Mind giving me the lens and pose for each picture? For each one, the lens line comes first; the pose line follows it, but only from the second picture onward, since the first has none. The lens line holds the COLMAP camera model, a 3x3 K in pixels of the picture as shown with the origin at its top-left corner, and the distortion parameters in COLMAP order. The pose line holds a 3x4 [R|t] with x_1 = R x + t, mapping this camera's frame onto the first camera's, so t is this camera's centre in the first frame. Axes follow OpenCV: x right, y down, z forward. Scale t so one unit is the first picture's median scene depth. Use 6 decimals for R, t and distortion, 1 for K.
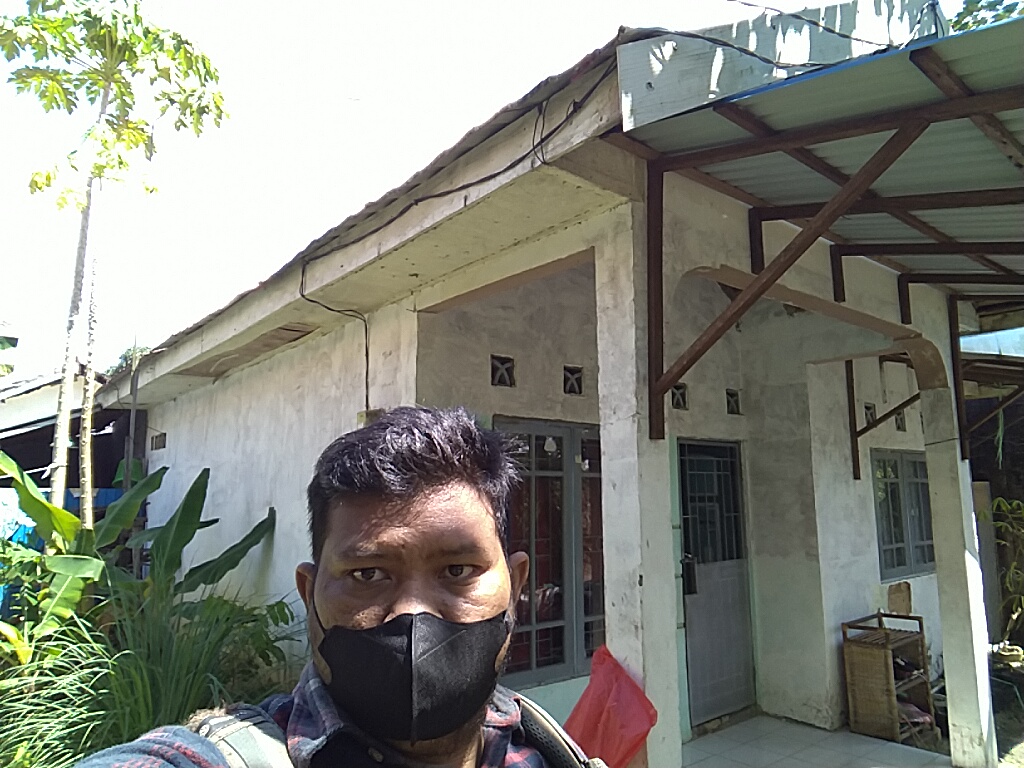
lens RADIAL K [[731.0, 0, 508.1], [0, 731.0, 366.3], [0, 0, 1]] dist [0.056548, -0.081737]
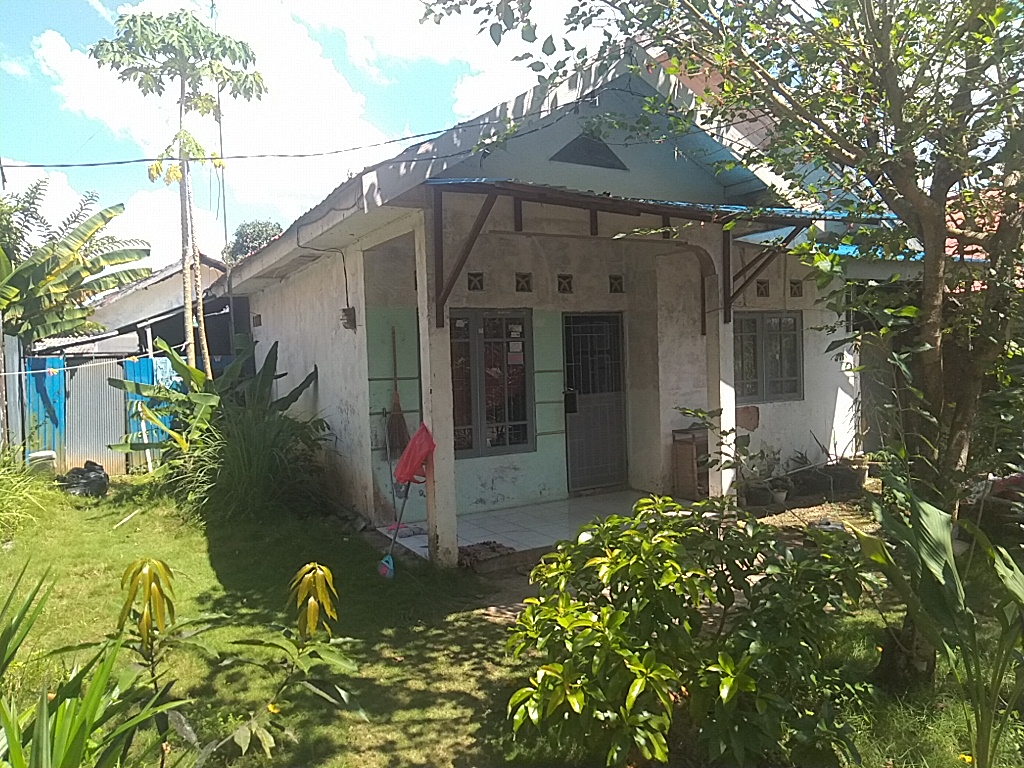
lens RADIAL K [[715.3, 0, 455.3], [0, 715.3, 386.7], [0, 0, 1]] dist [0.071354, -0.078395]
pose [[0.979472, -0.018604, -0.200722, 0.305884], [0.062020, 0.975246, 0.212249, -0.078370], [0.191804, -0.220340, 0.956379, -0.466823]]
